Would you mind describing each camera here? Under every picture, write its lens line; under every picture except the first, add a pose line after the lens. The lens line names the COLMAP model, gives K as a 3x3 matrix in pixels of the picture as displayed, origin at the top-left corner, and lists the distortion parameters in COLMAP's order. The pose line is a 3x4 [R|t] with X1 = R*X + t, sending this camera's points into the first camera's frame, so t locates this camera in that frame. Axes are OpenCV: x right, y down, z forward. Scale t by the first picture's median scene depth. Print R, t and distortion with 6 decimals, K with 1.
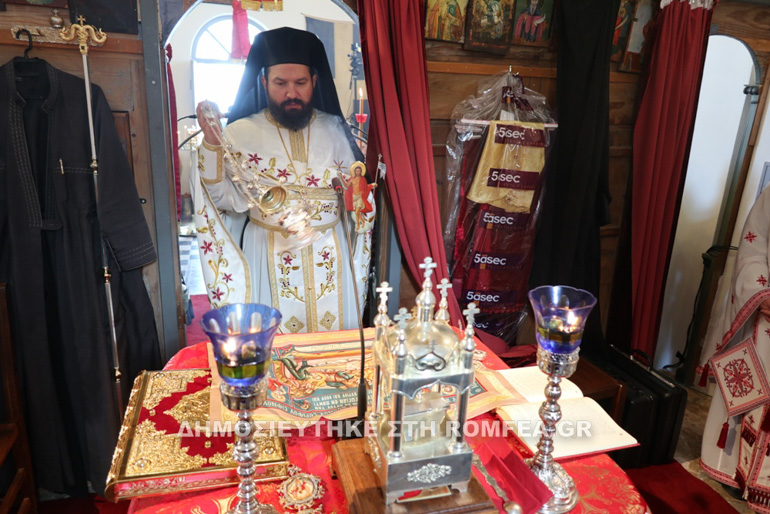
lens RADIAL K [[506.7, 0, 388.5], [0, 506.7, 244.4], [0, 0, 1]] dist [0.007885, 0.002602]
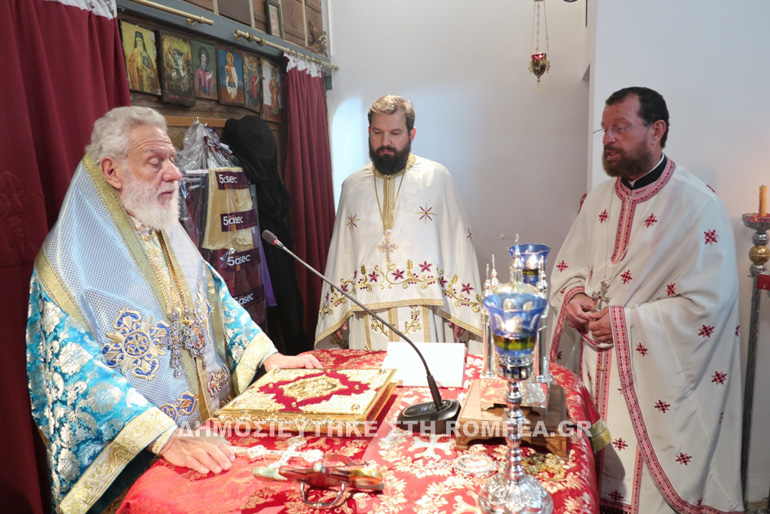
lens RADIAL K [[506.7, 0, 388.5], [0, 506.7, 244.4], [0, 0, 1]] dist [0.007885, 0.002602]
pose [[0.520903, -0.229815, 0.822098, -0.487406], [0.302238, 0.950343, 0.074160, -0.066135], [-0.798319, 0.209839, 0.564495, 0.163615]]
